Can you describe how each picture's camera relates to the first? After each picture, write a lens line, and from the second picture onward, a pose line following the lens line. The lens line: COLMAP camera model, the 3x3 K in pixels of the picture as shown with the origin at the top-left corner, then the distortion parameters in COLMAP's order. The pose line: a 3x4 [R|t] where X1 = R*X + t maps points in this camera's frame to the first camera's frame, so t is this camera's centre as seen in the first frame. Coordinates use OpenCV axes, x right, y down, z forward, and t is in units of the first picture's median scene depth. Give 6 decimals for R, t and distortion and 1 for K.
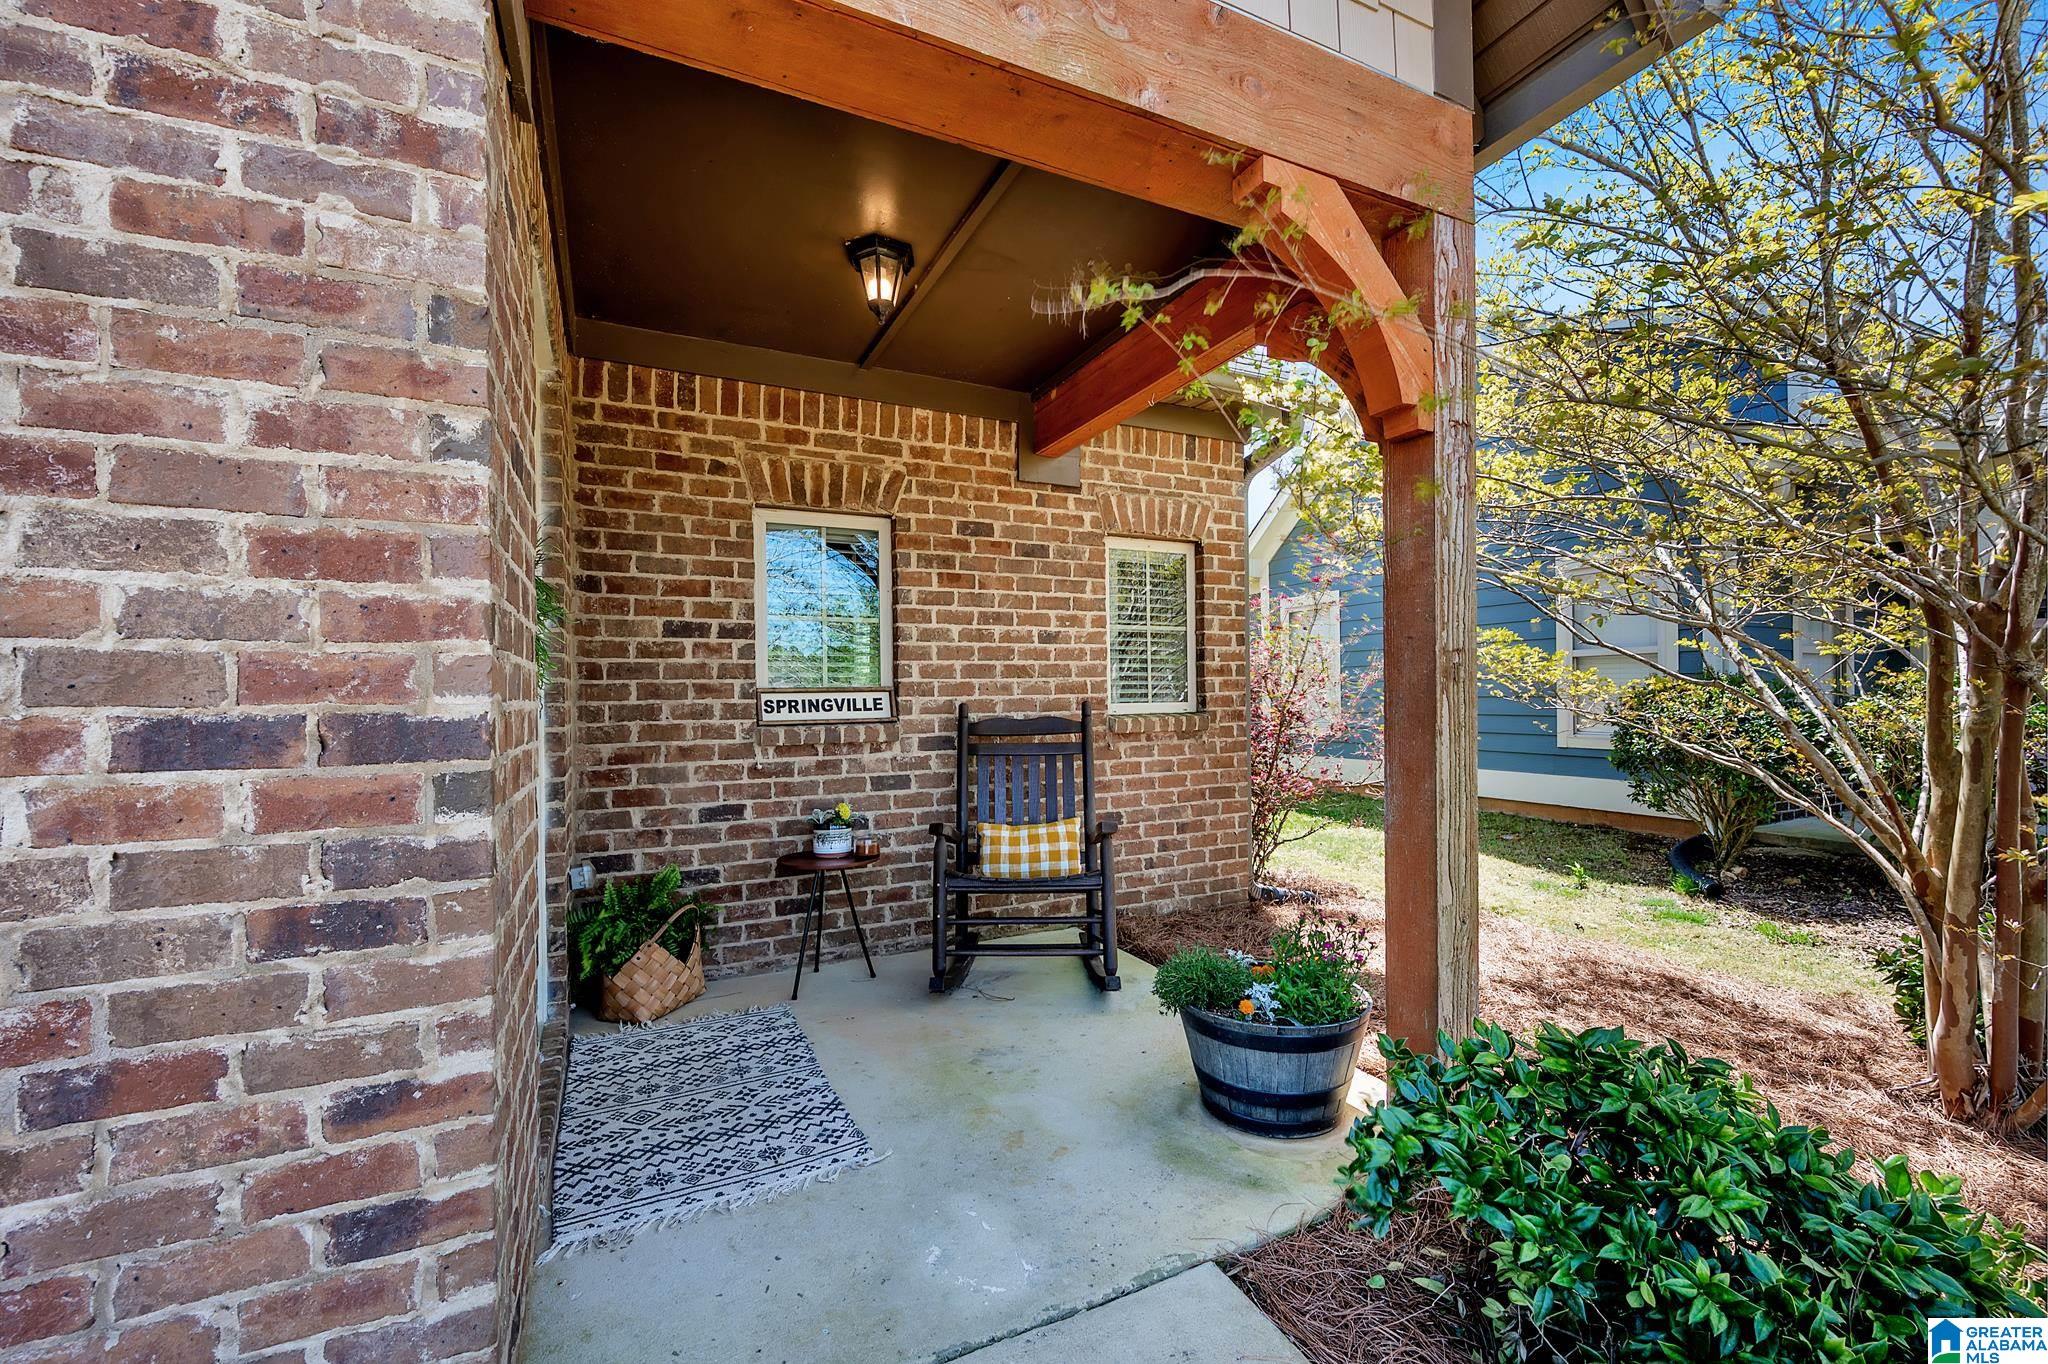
lens RADIAL K [[841.3, 0, 1023.0], [0, 841.3, 690.7], [0, 0, 1]] dist [0.004171, -0.000678]
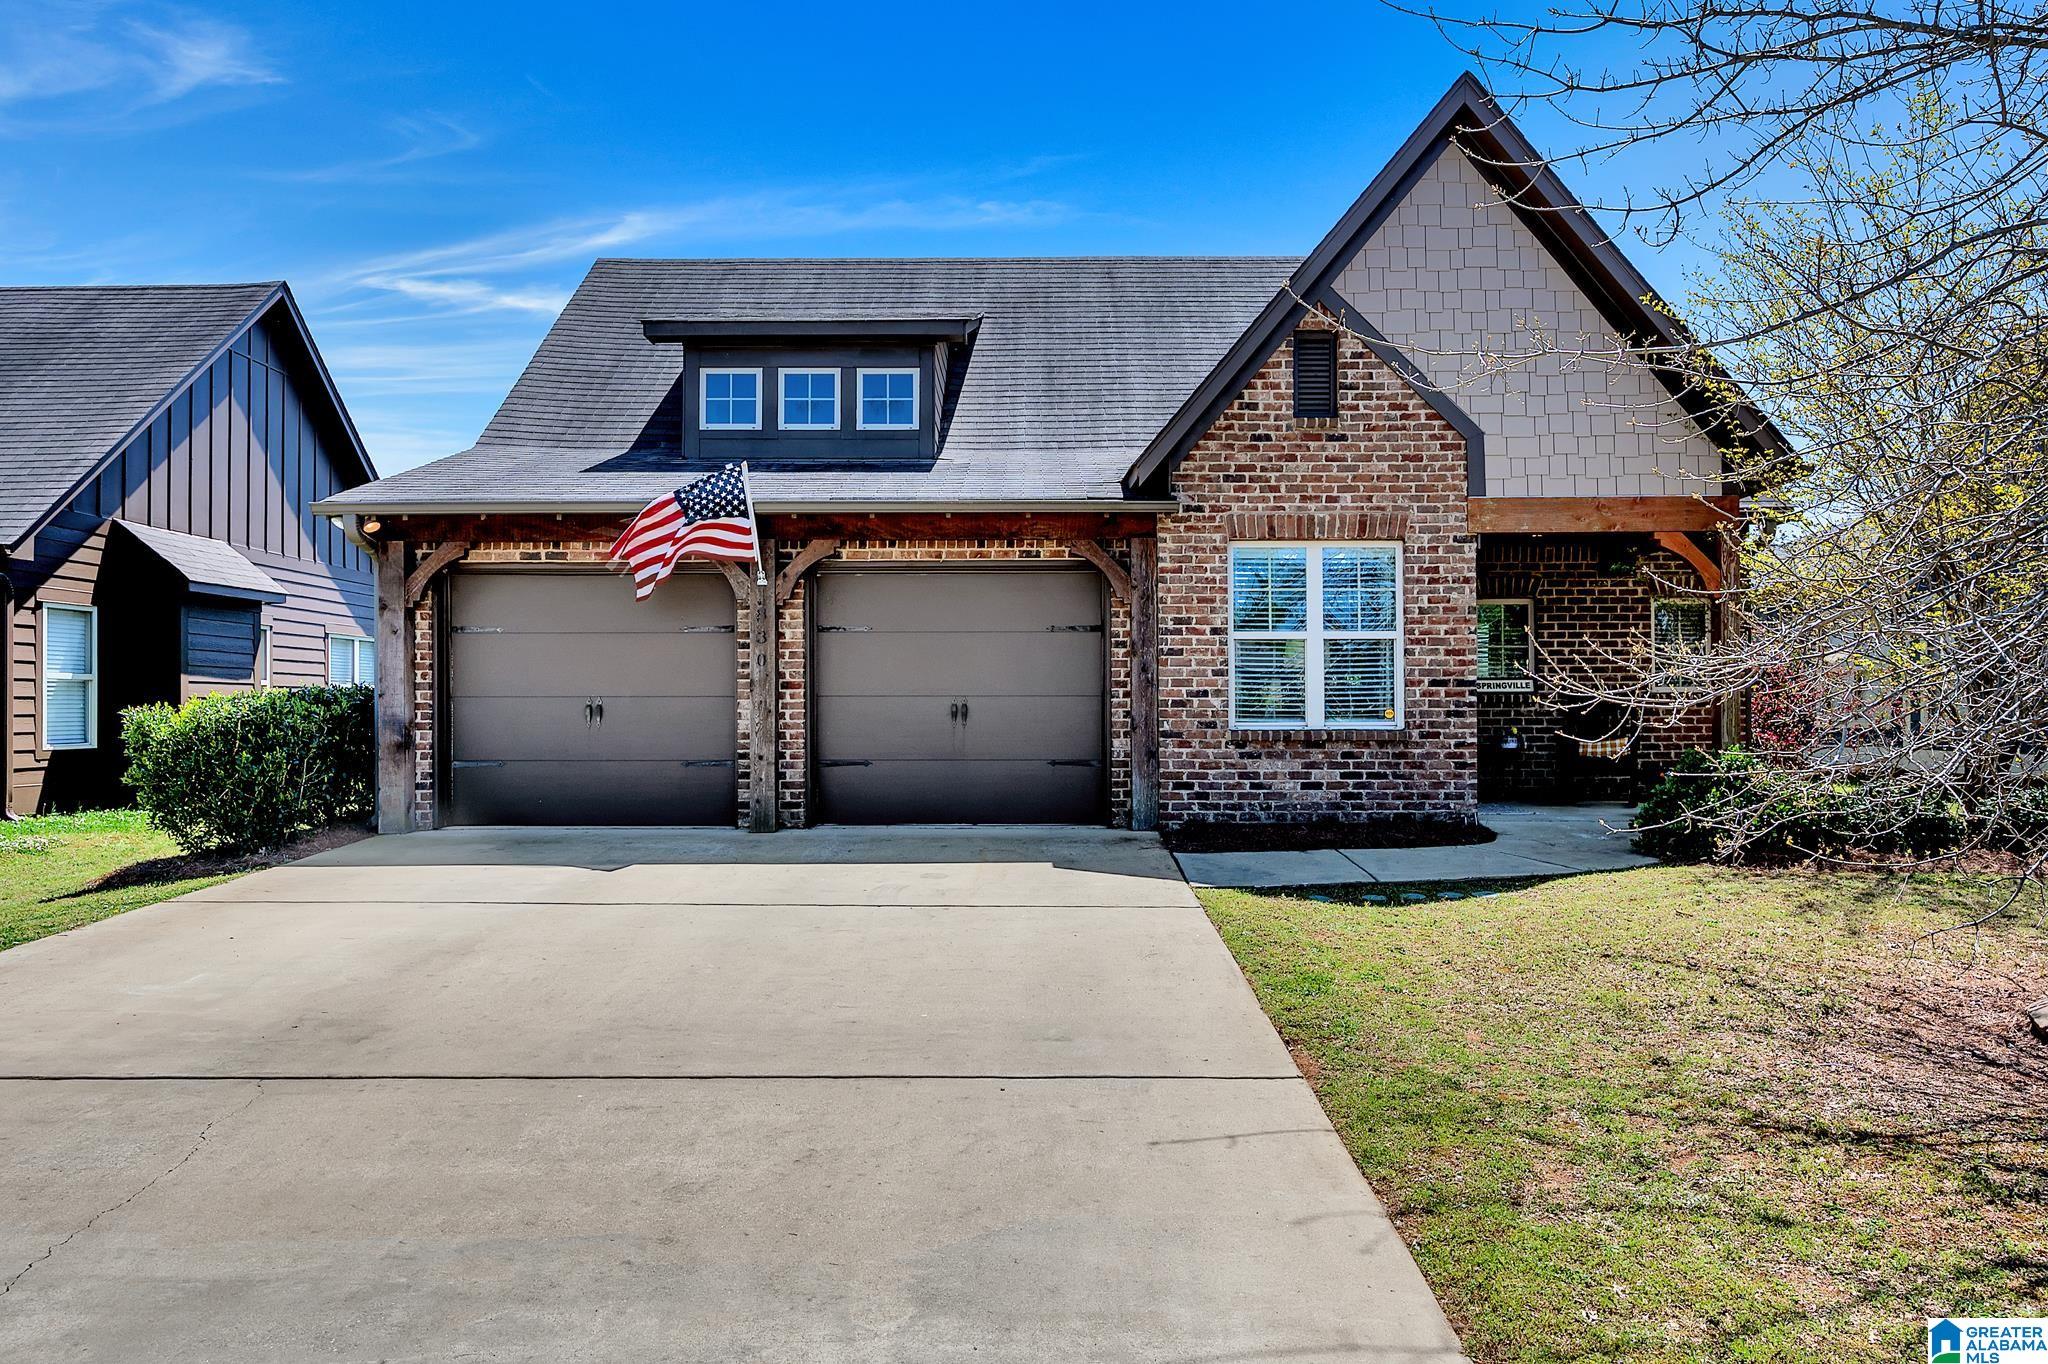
lens RADIAL K [[1400.0, 0, 1022.2], [0, 1400.0, 683.4], [0, 0, 1]] dist [0.002264, -0.005081]
pose [[0.898450, 0.002683, -0.439067, 0.252005], [-0.006781, 0.999947, -0.007765, 0.050671], [0.439023, 0.009954, 0.898421, -2.945025]]
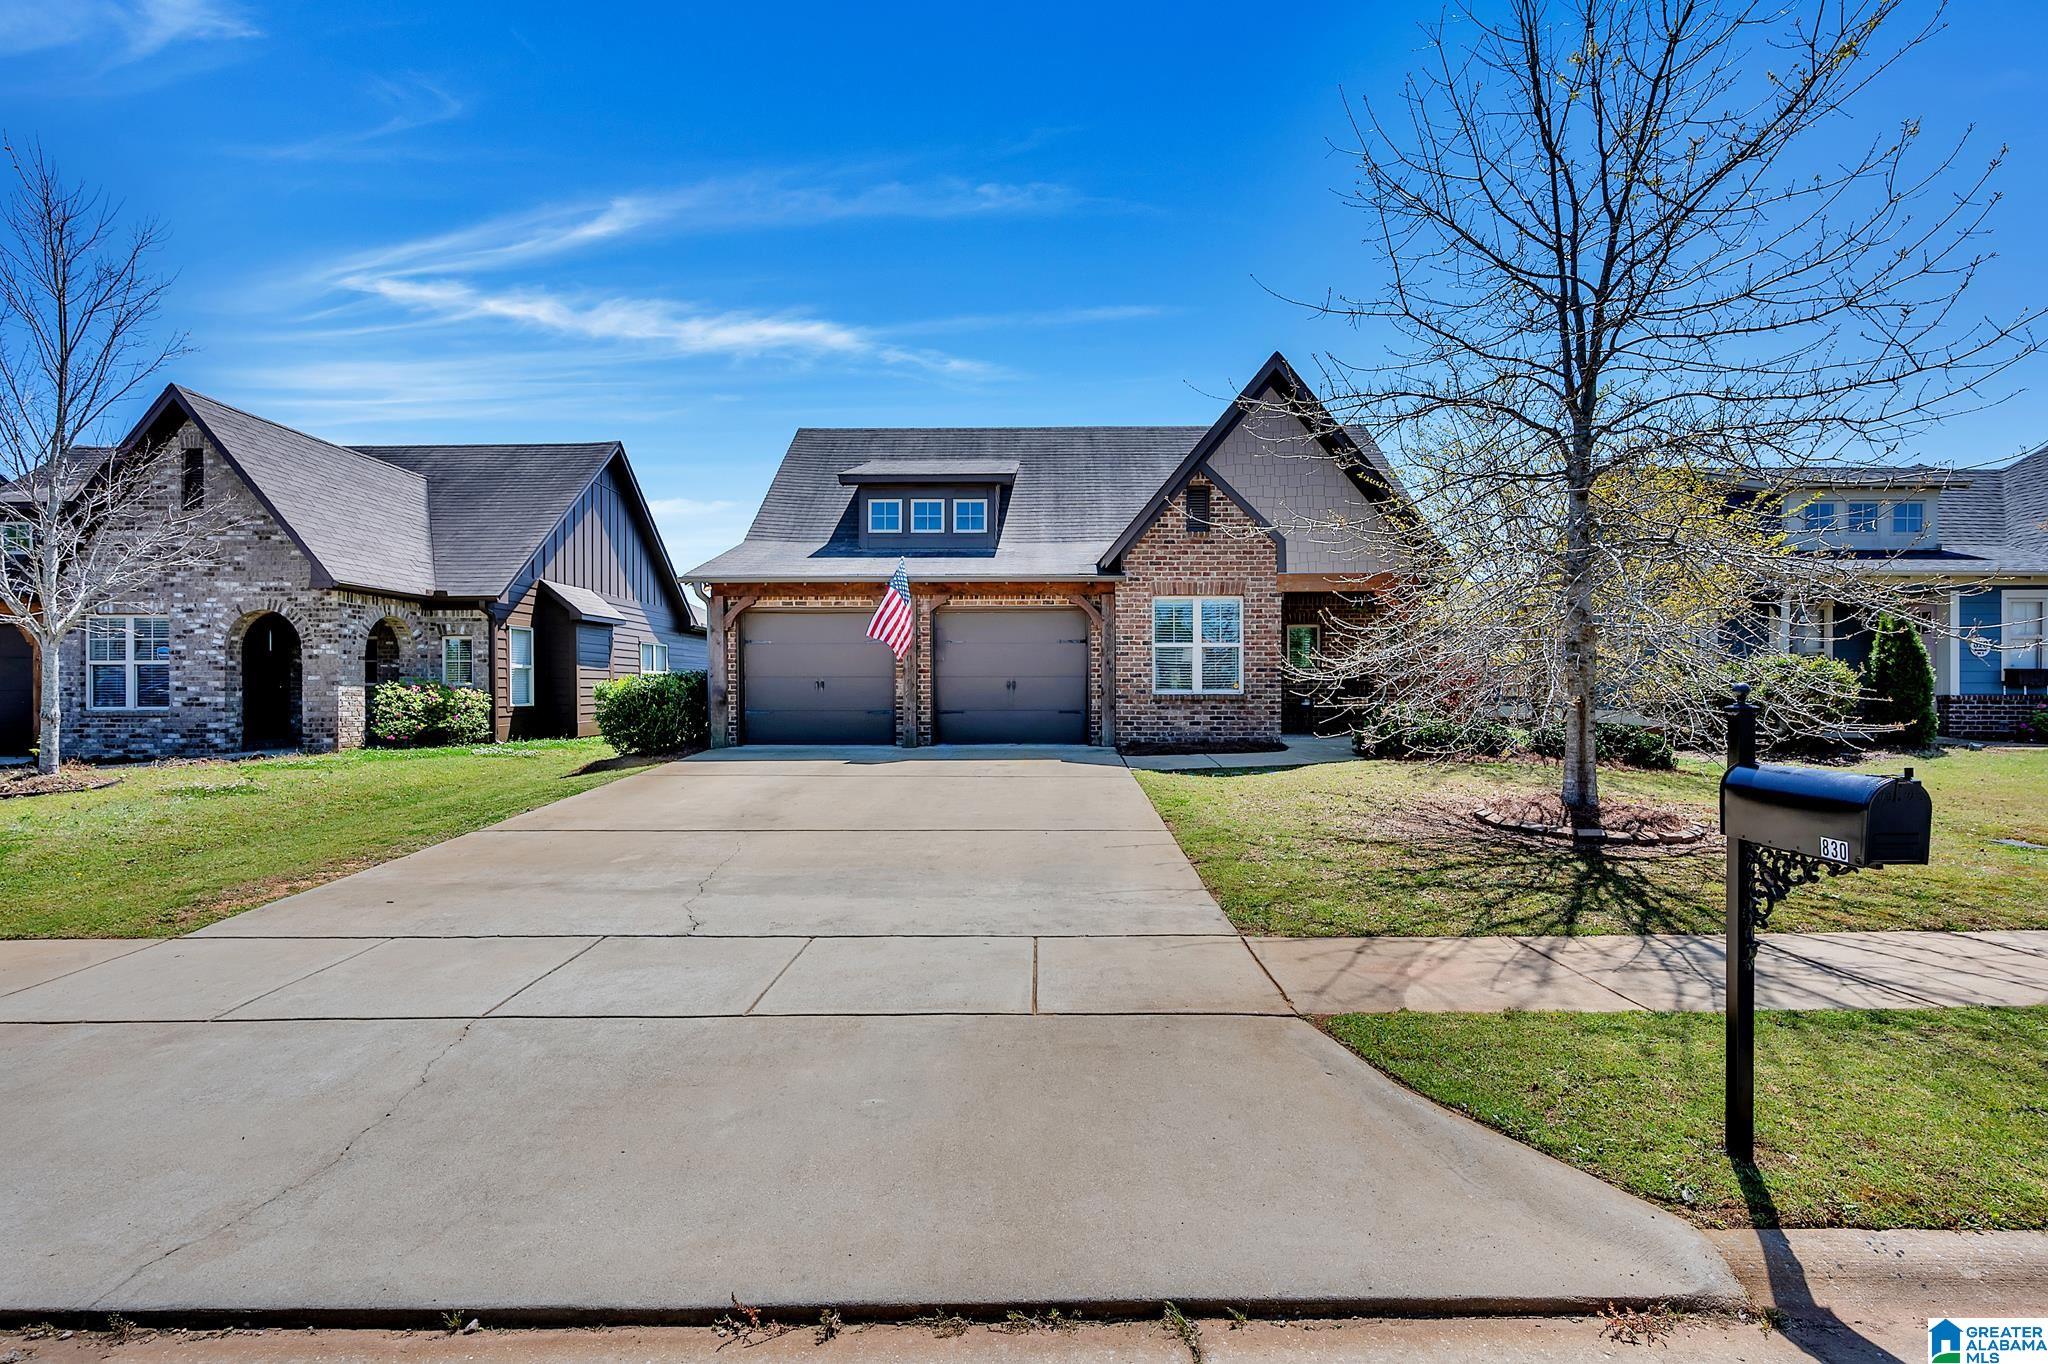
lens RADIAL K [[941.6, 0, 1025.2], [0, 941.6, 681.8], [0, 0, 1]] dist [0.000233, -0.000003]
pose [[0.895273, 0.008028, -0.445445, 0.609771], [-0.007080, 0.999968, 0.003793, 0.061490], [0.445461, -0.000242, 0.895301, -3.803022]]
